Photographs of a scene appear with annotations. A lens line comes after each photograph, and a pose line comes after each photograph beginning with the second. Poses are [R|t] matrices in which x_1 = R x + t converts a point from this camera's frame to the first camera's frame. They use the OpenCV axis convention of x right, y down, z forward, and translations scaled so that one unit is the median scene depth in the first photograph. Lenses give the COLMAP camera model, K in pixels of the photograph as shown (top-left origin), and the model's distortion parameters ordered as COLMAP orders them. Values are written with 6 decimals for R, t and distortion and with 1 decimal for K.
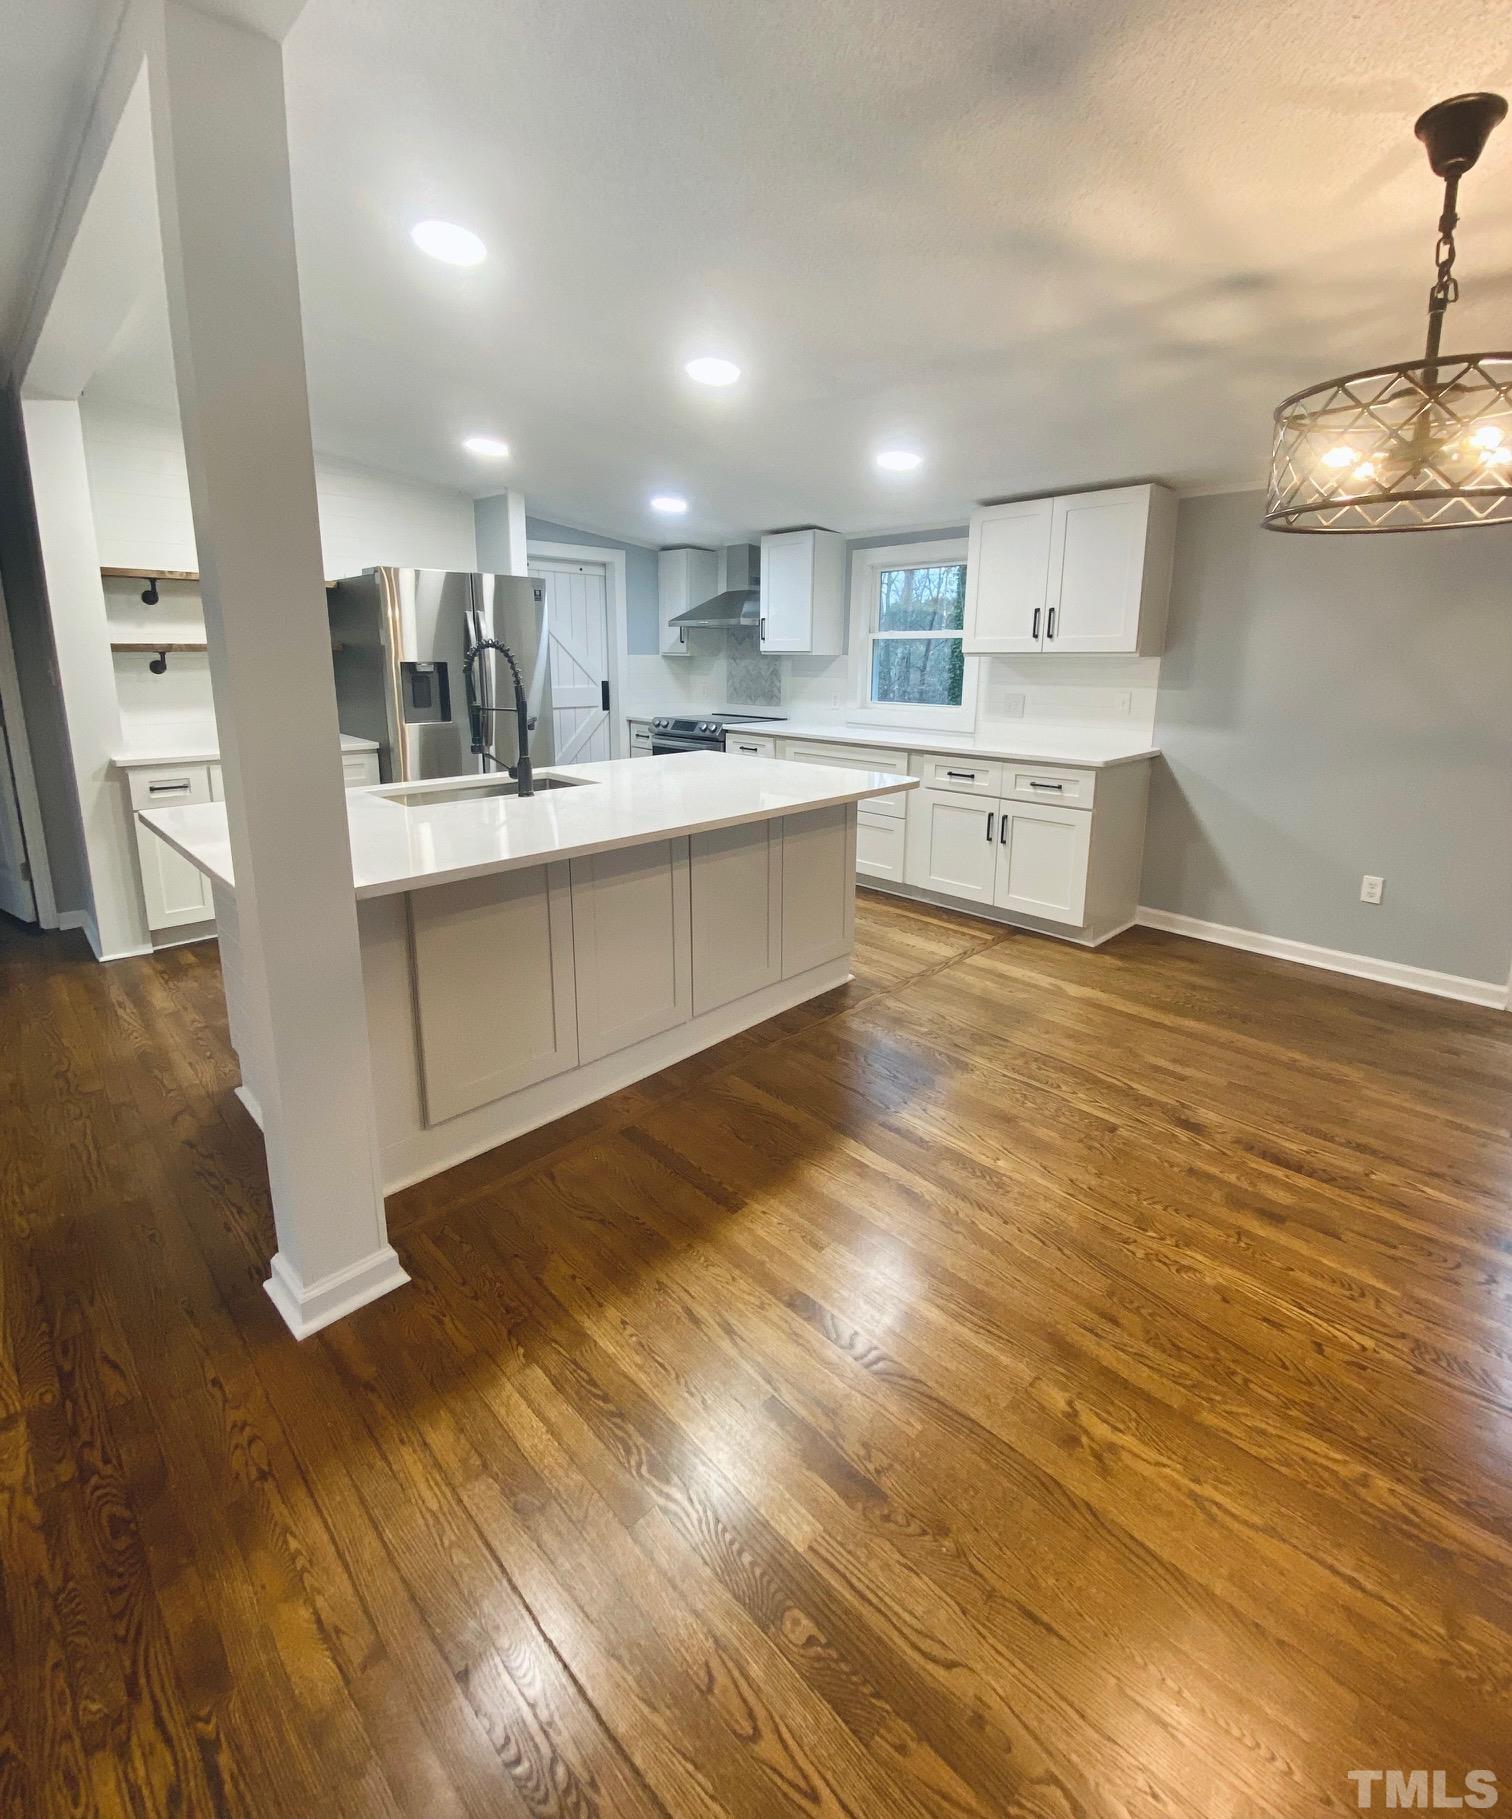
lens RADIAL K [[796.9, 0, 764.4], [0, 796.9, 814.2], [0, 0, 1]] dist [0.025853, -0.033336]
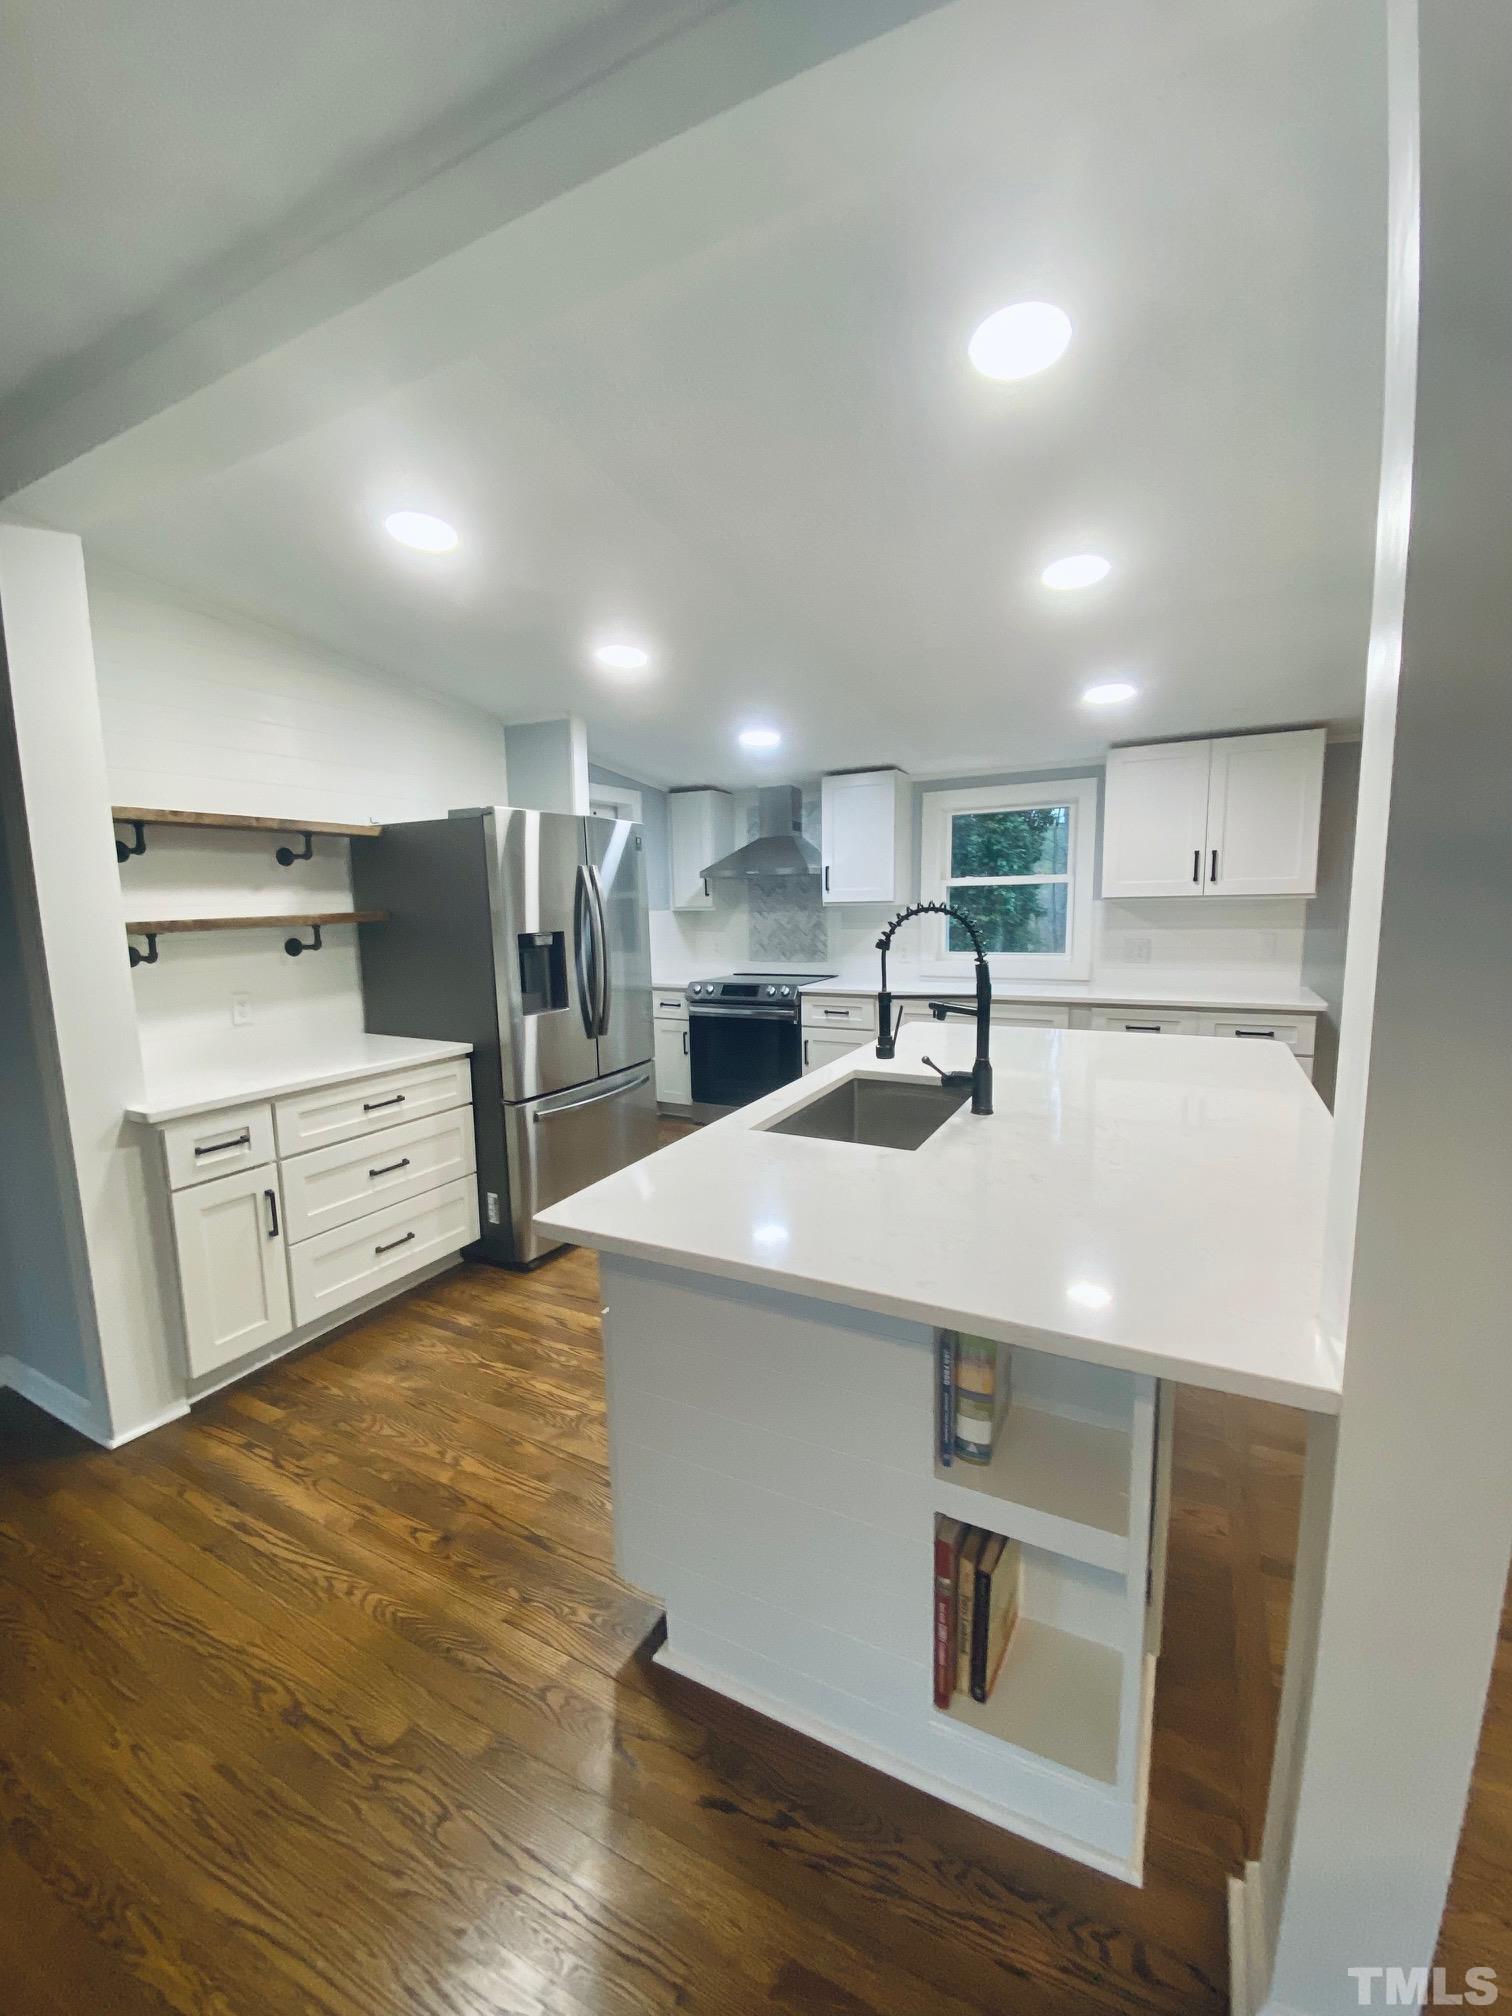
lens RADIAL K [[797.6, 0, 750.0], [0, 797.6, 1008.3], [0, 0, 1]] dist [0.025933, -0.023002]
pose [[0.955820, -0.068588, 0.285840, -0.467936], [0.085607, 0.995198, -0.047461, -0.068423], [-0.281212, 0.069834, 0.957101, 0.234584]]
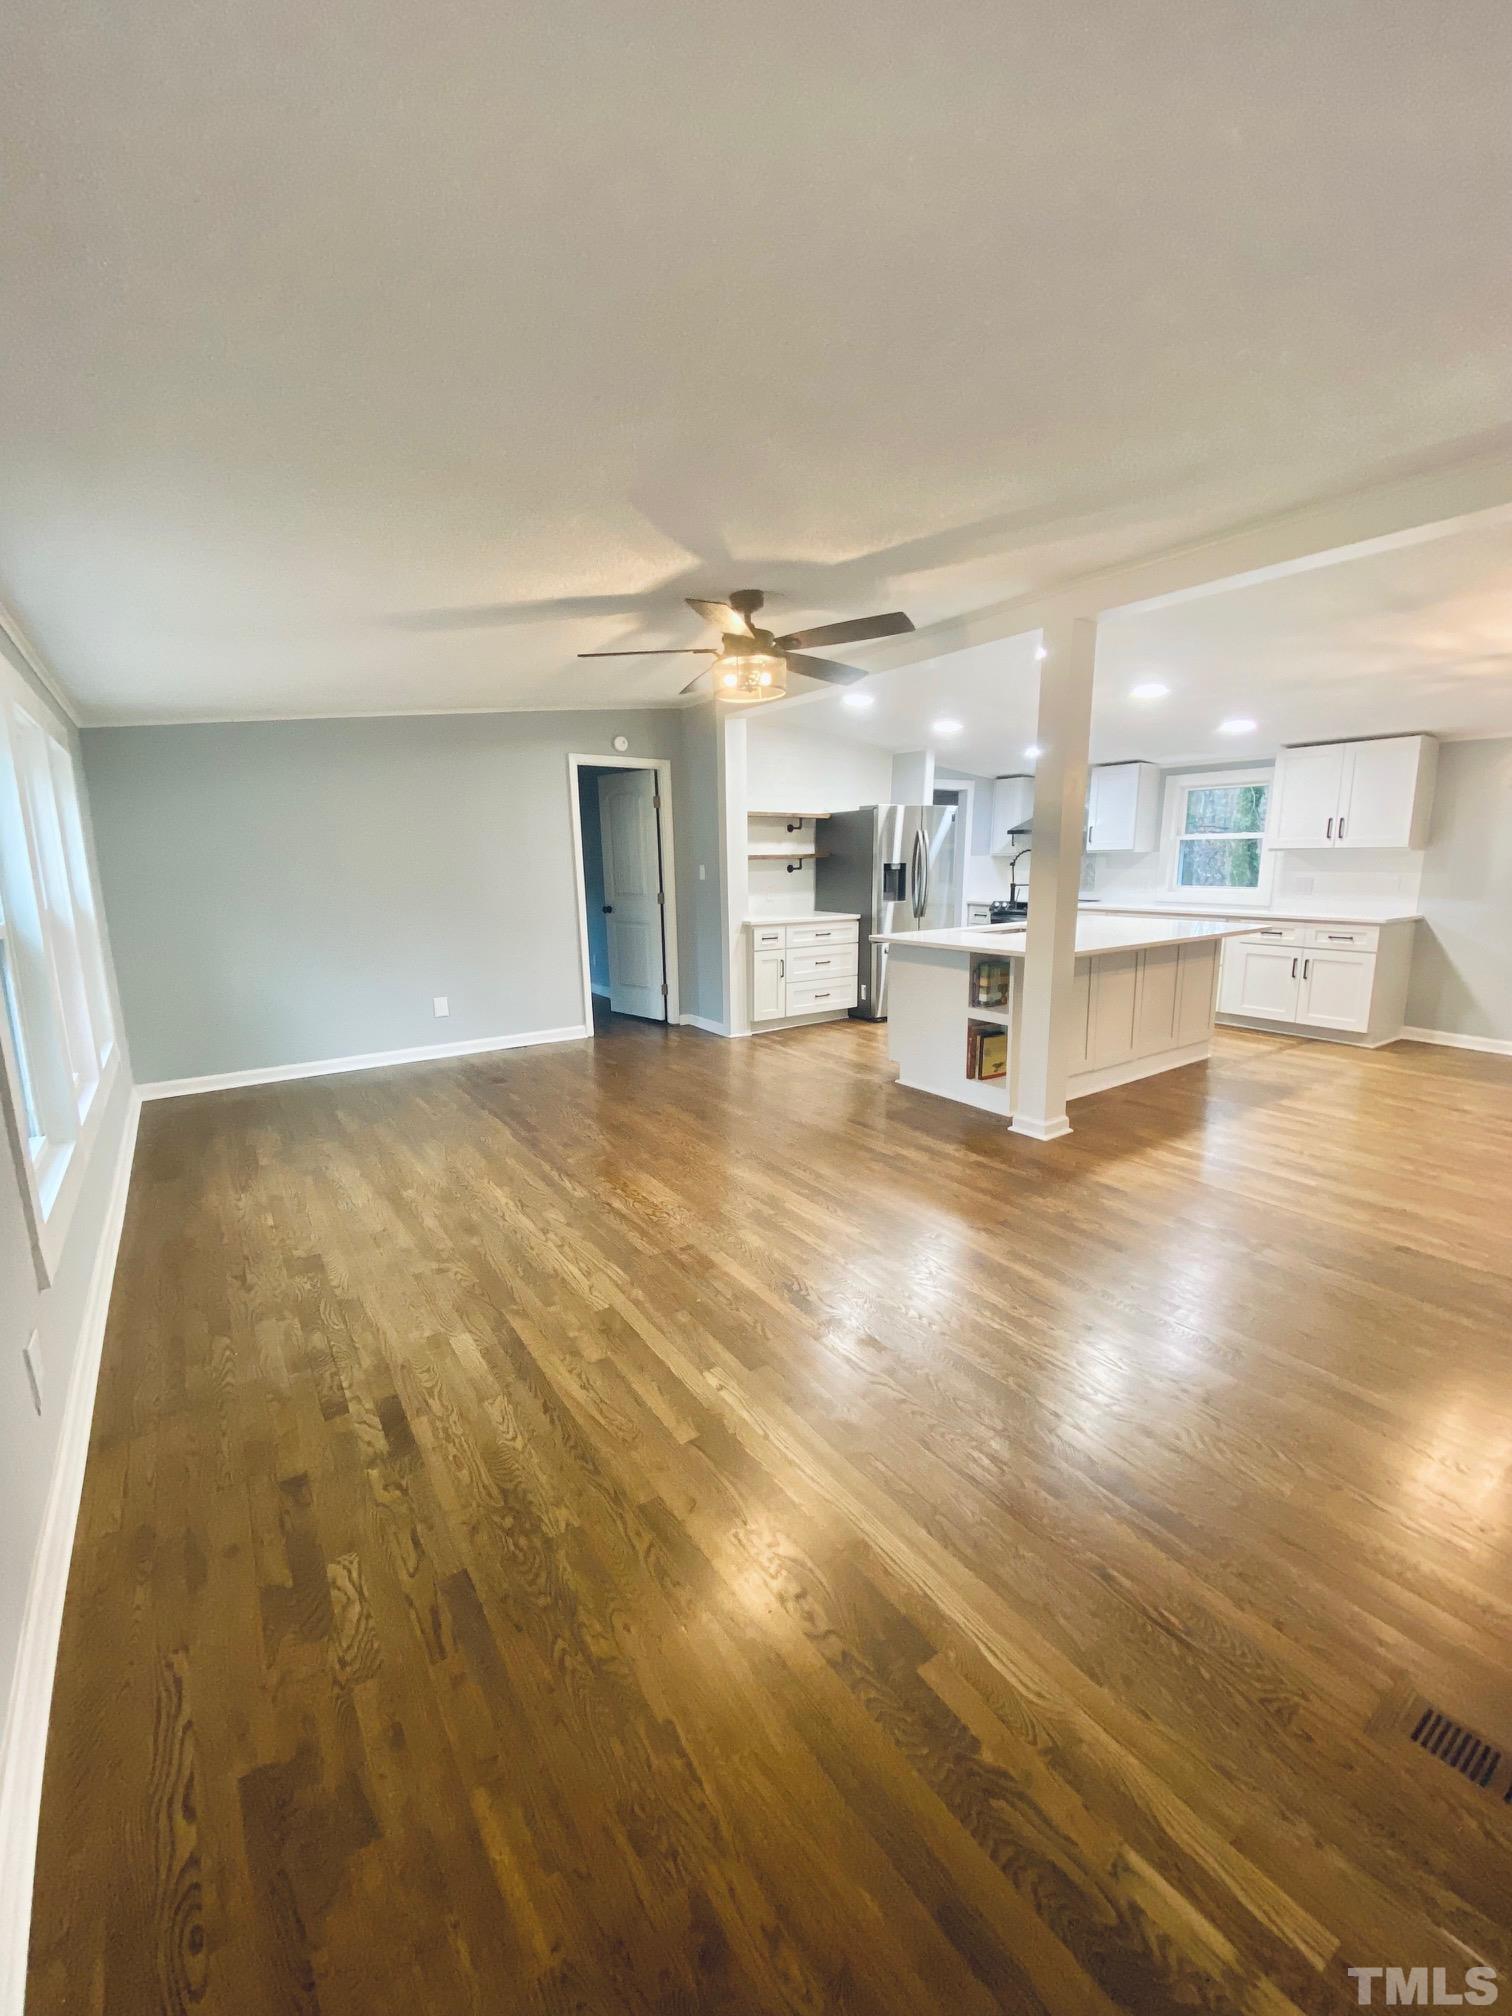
lens RADIAL K [[797.6, 0, 750.0], [0, 797.6, 1008.3], [0, 0, 1]] dist [0.025933, -0.023002]
pose [[0.981036, 0.017067, -0.193071, -0.407226], [-0.018748, 0.999801, -0.006880, 0.118742], [0.192915, 0.010369, 0.981161, -0.635559]]
